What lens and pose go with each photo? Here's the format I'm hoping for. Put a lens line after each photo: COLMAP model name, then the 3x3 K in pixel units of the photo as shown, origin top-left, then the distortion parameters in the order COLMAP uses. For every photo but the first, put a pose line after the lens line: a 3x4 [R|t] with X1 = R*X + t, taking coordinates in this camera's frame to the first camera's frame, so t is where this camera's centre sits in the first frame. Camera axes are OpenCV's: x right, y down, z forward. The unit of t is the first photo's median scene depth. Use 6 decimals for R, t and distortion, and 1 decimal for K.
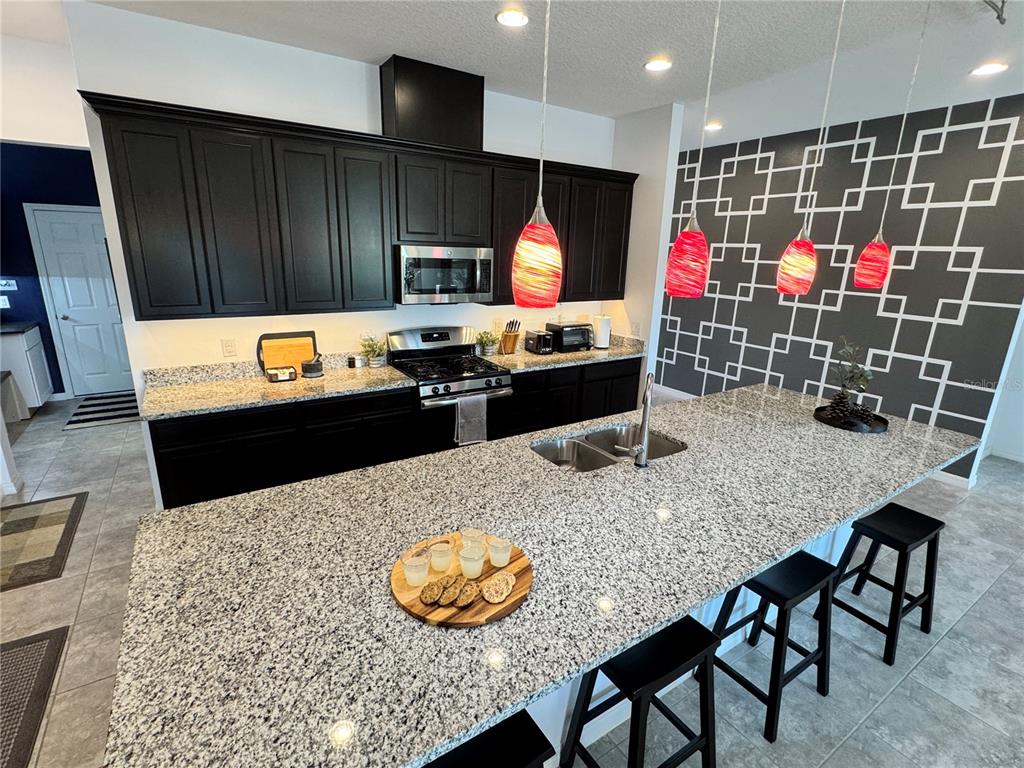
lens RADIAL K [[493.9, 0, 510.2], [0, 493.9, 388.3], [0, 0, 1]] dist [-0.000768, -0.000708]
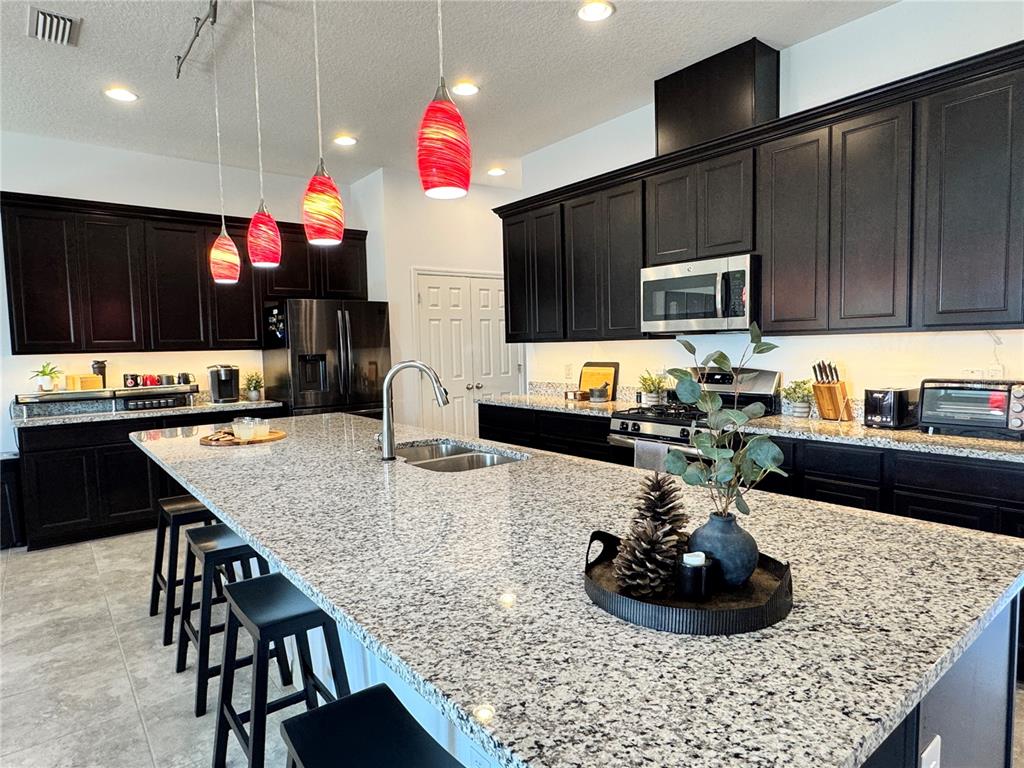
lens RADIAL K [[598.0, 0, 510.2], [0, 598.0, 385.3], [0, 0, 1]] dist [0.000371, -0.001673]
pose [[0.097987, 0.039360, -0.994409, 0.873638], [-0.249023, 0.968399, 0.013792, -0.029777], [0.963528, 0.246280, 0.104692, 0.682856]]
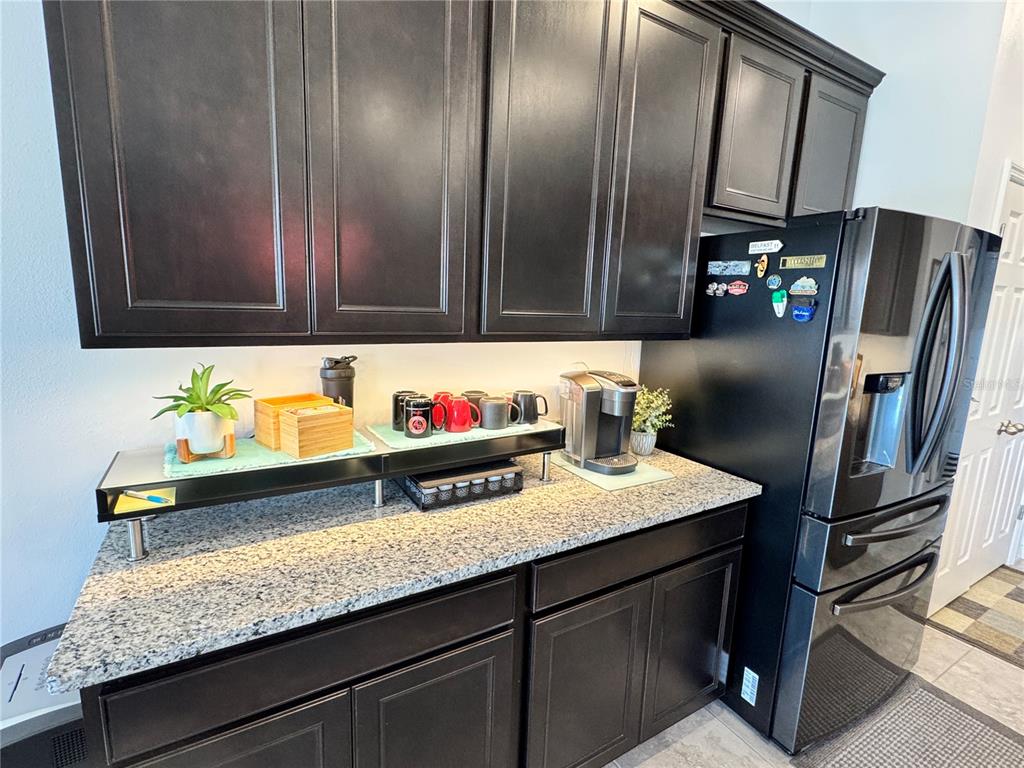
lens RADIAL K [[493.9, 0, 507.4], [0, 493.9, 387.5], [0, 0, 1]] dist [-0.000768, -0.000708]
pose [[-0.036463, 0.143433, -0.988988, -0.172581], [-0.313357, 0.938094, 0.147605, 0.085109], [0.948935, 0.315289, 0.010740, 0.045461]]
